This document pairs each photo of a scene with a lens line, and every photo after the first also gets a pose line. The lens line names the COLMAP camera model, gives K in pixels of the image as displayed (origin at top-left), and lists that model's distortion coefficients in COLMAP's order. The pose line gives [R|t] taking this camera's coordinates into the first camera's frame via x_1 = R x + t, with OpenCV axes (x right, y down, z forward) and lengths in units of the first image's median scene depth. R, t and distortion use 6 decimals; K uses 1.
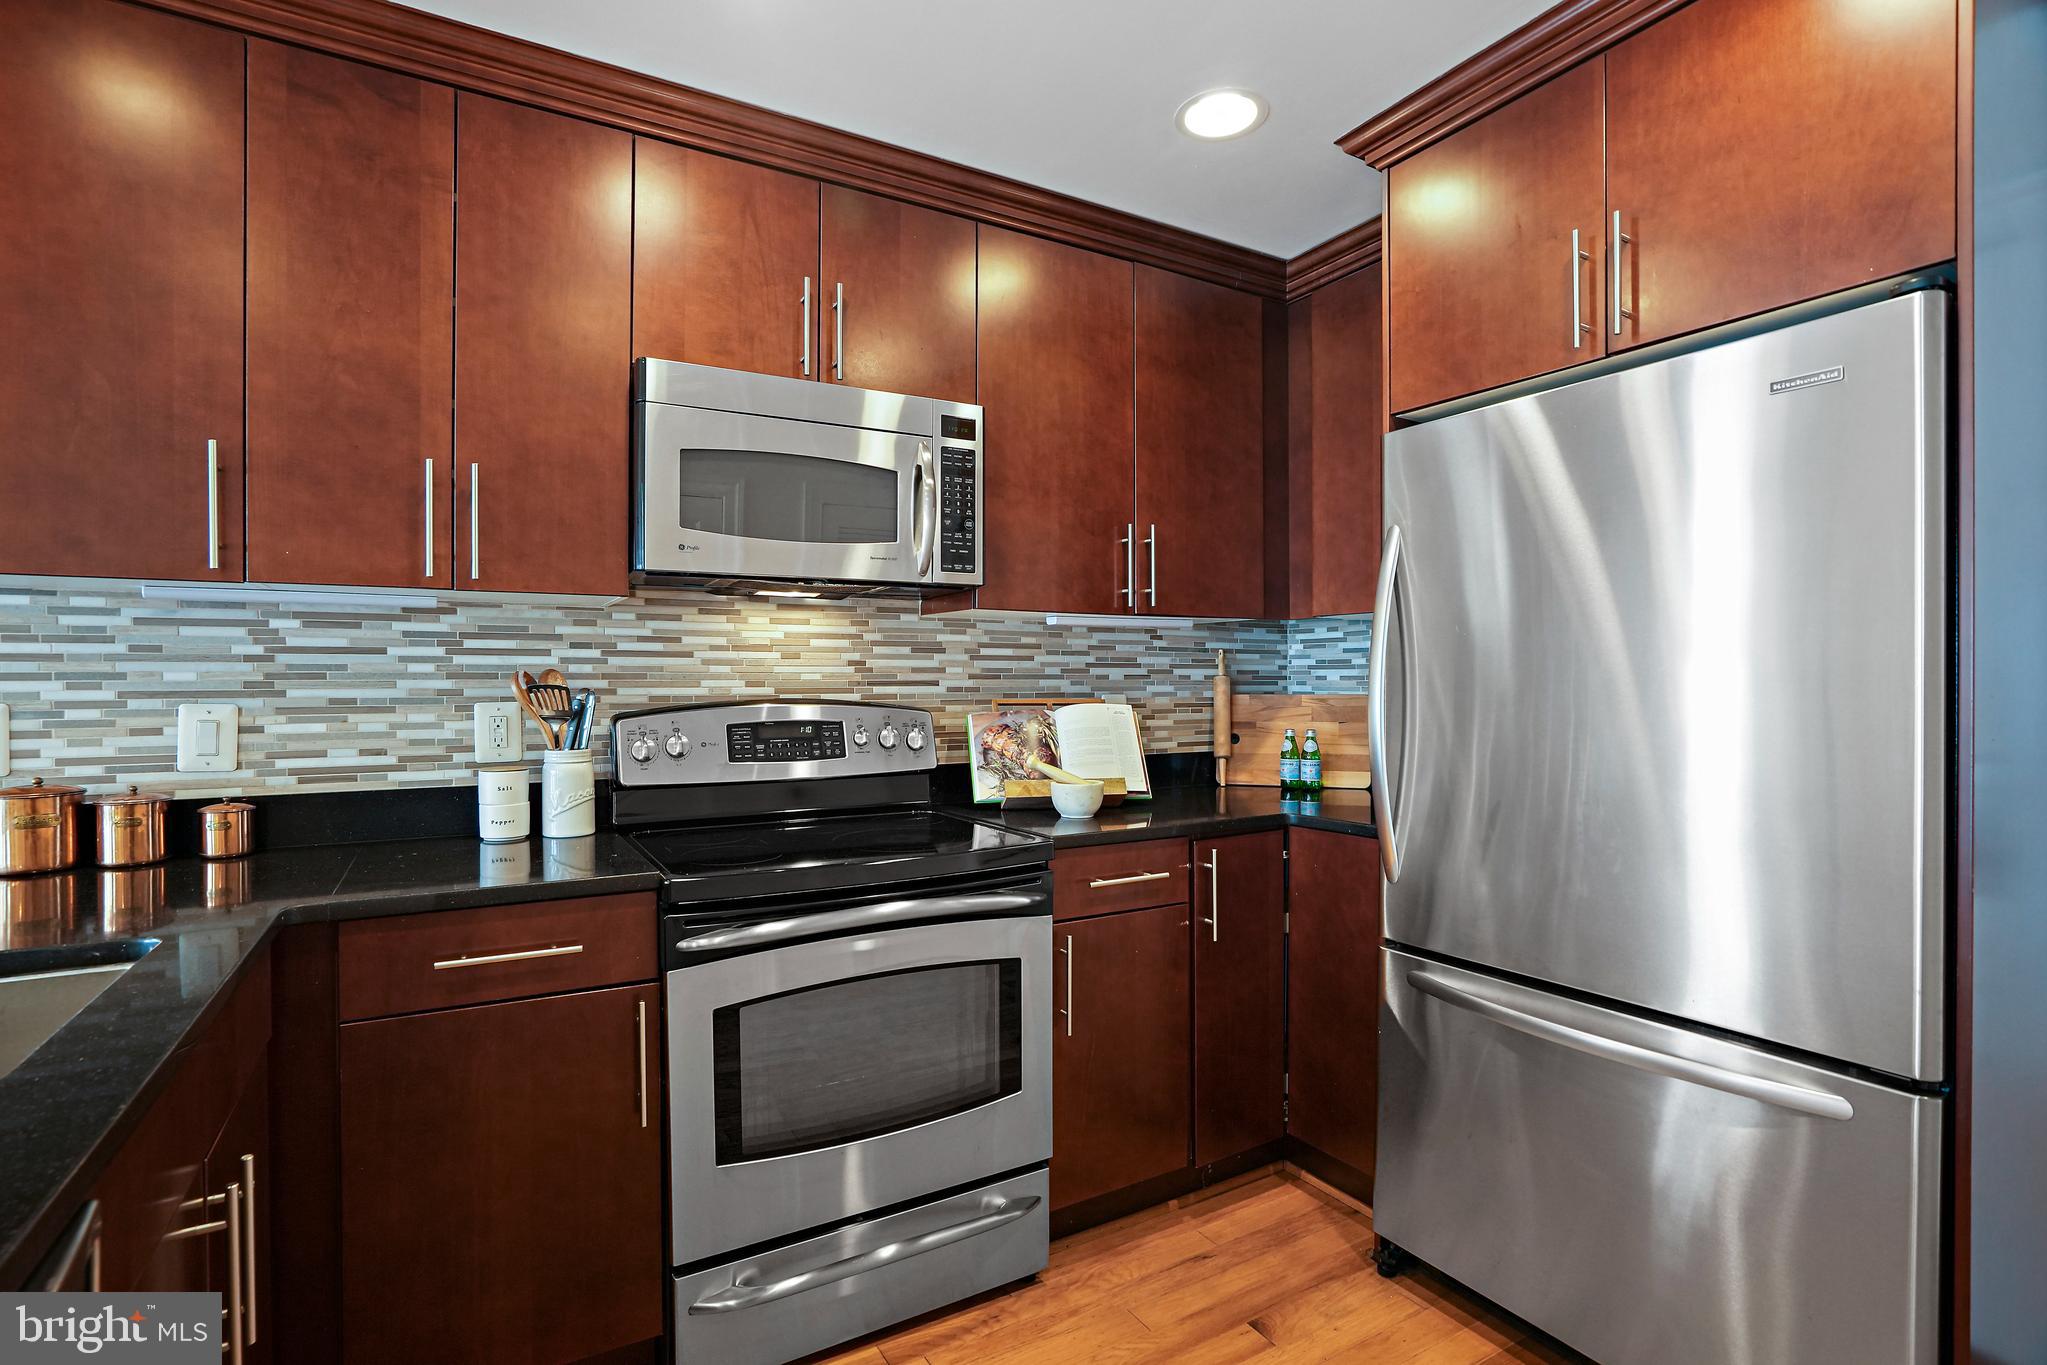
lens RADIAL K [[967.3, 0, 1013.3], [0, 967.3, 692.0], [0, 0, 1]] dist [-0.049240, 0.023333]
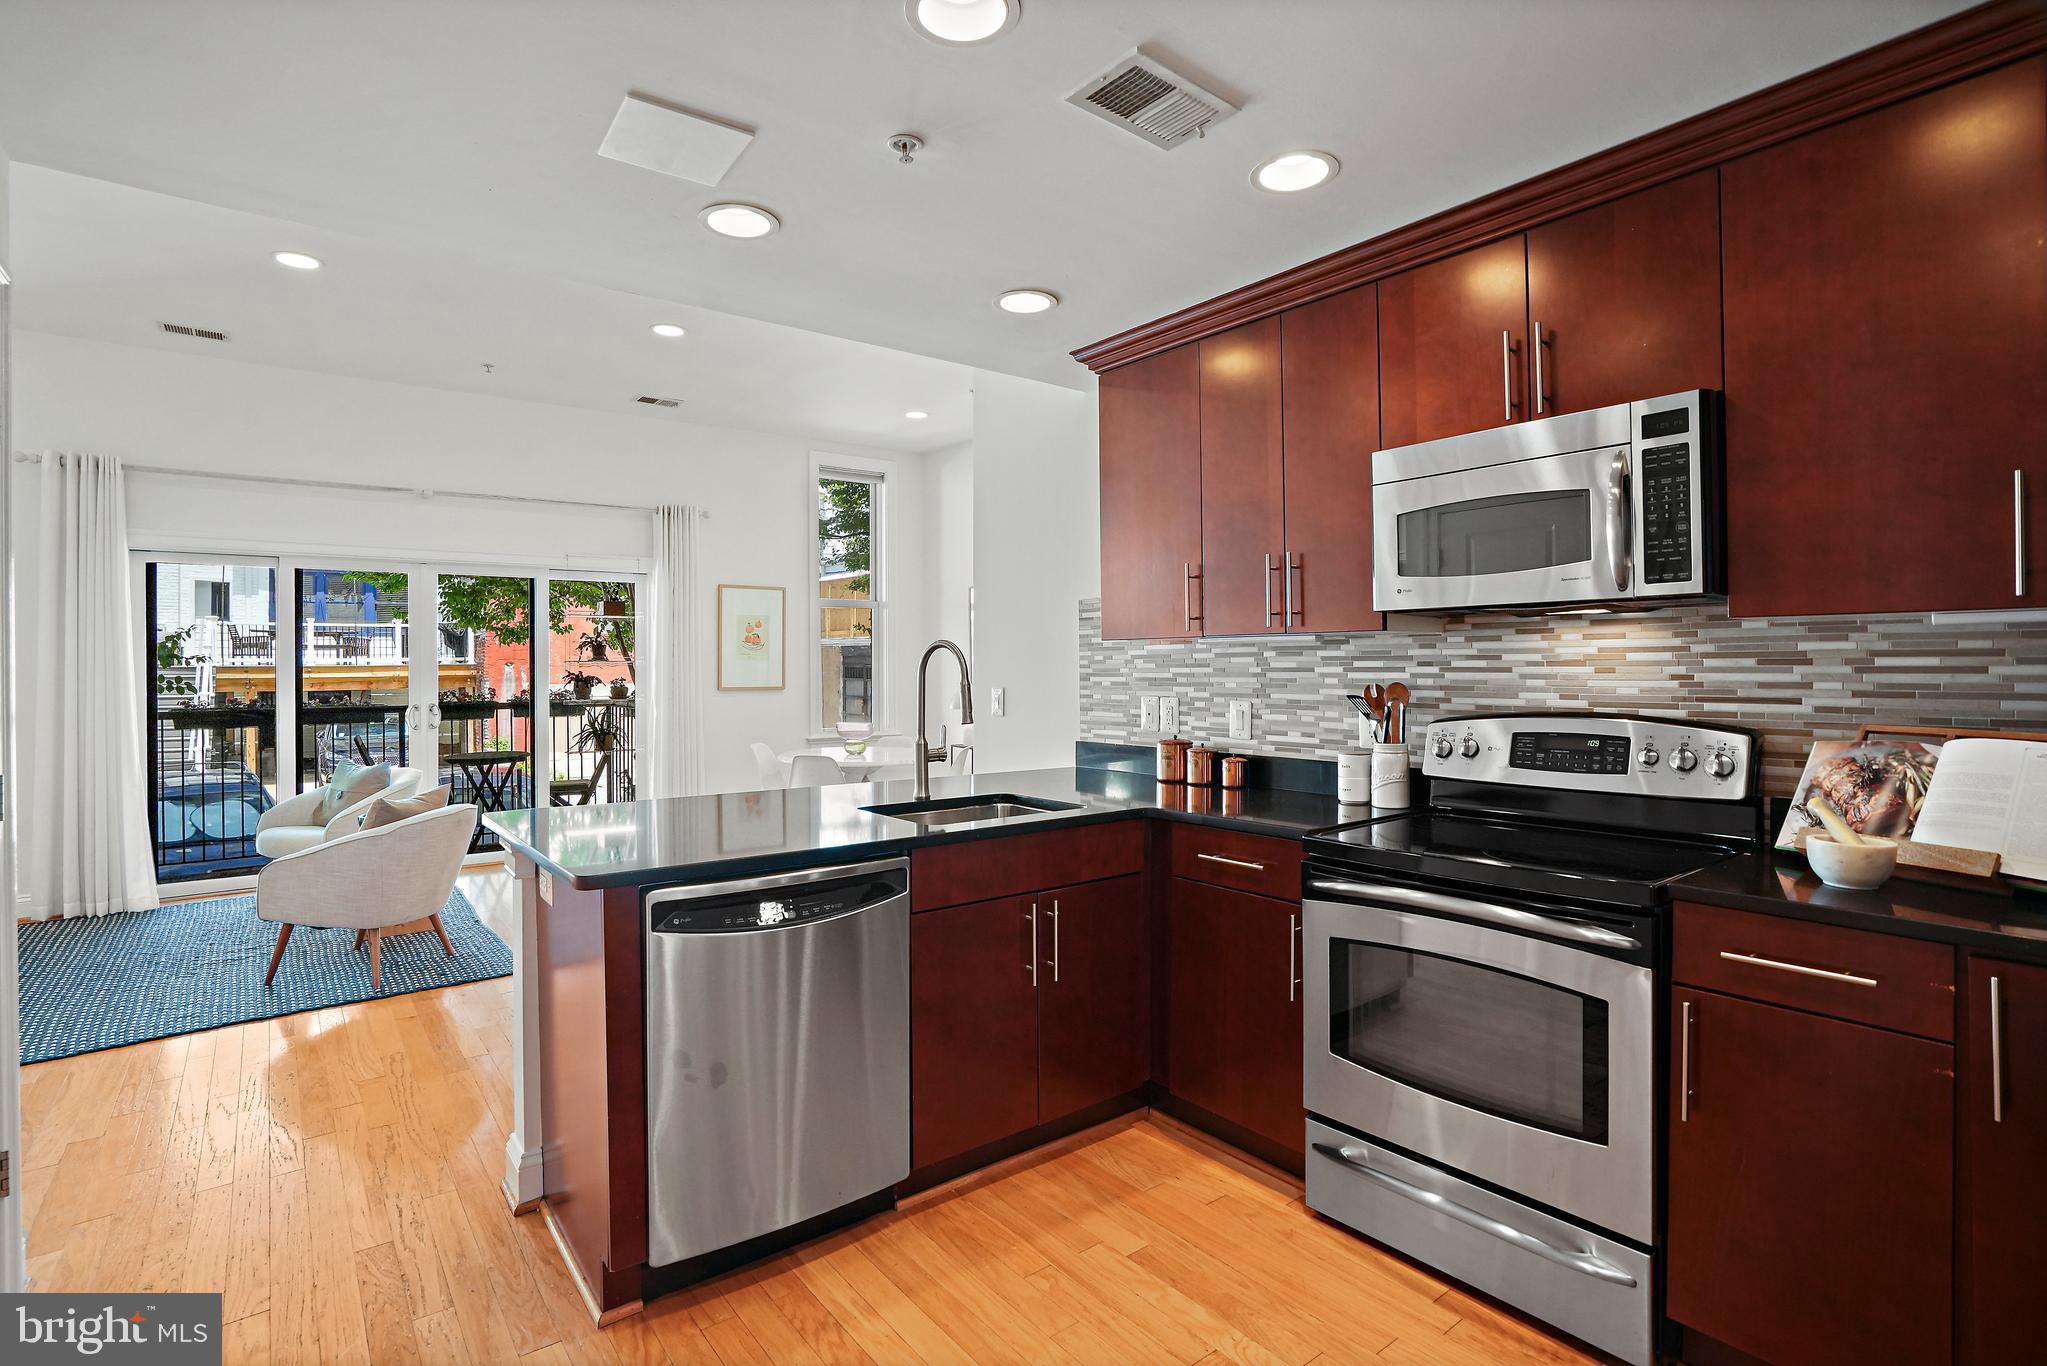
lens RADIAL K [[987.6, 0, 1015.5], [0, 987.6, 669.4], [0, 0, 1]] dist [-0.021077, 0.000612]
pose [[0.148251, 0.003265, -0.988944, 0.759231], [-0.007421, 0.999970, 0.002189, -0.039124], [0.988922, 0.007014, 0.148271, 0.256069]]
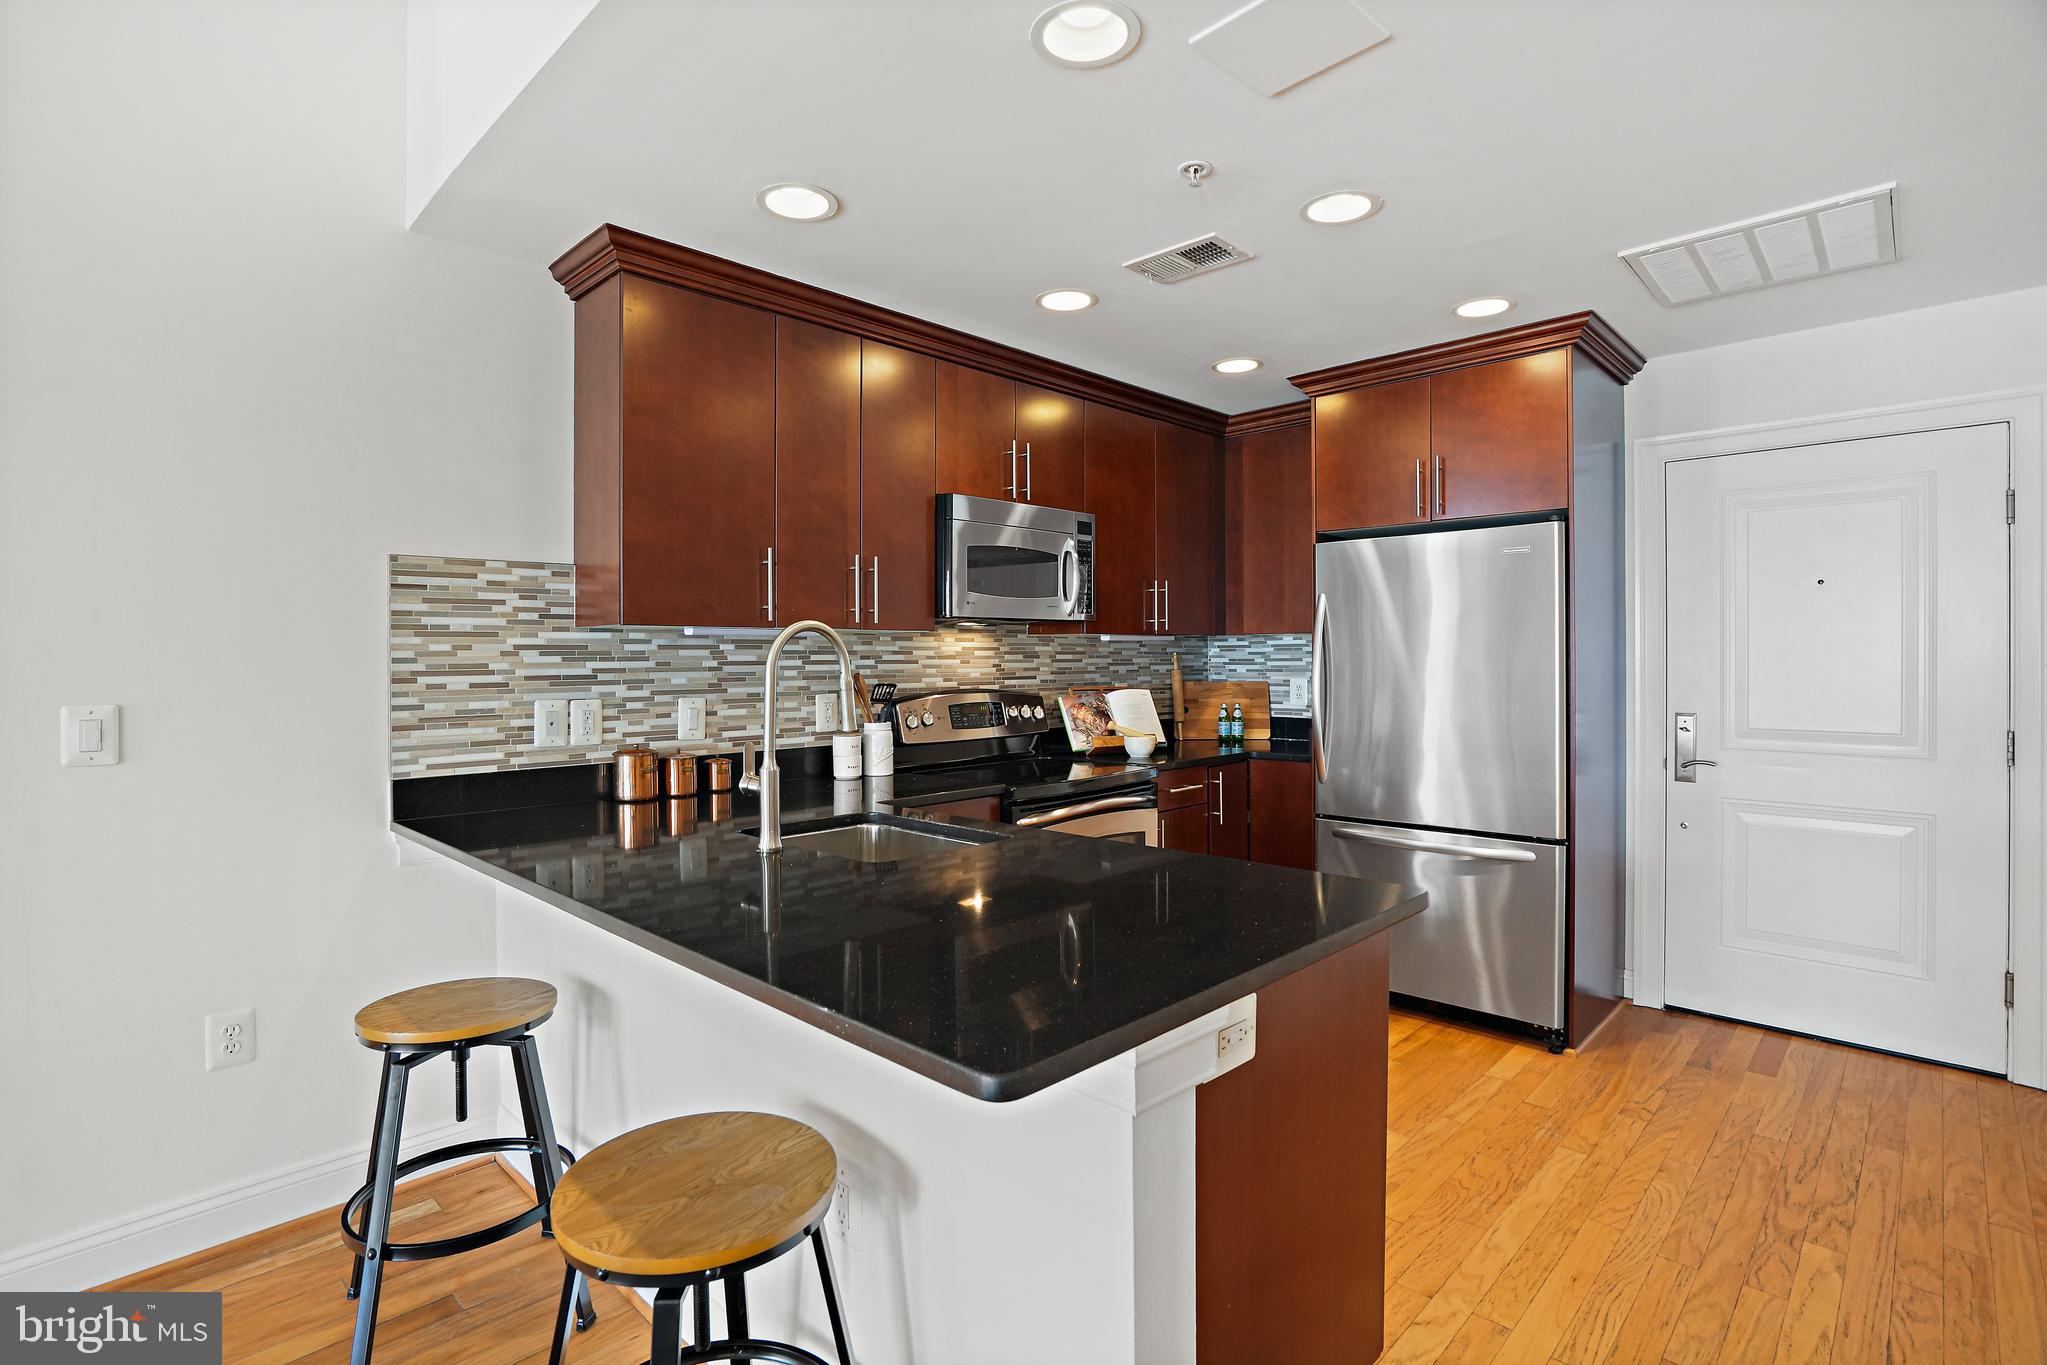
lens RADIAL K [[987.6, 0, 1015.5], [0, 987.6, 668.9], [0, 0, 1]] dist [-0.021077, 0.000612]
pose [[0.962406, -0.006331, 0.271540, -0.645159], [0.006594, 0.999978, -0.000057, -0.027224], [-0.271534, 0.001845, 0.962427, -0.636126]]
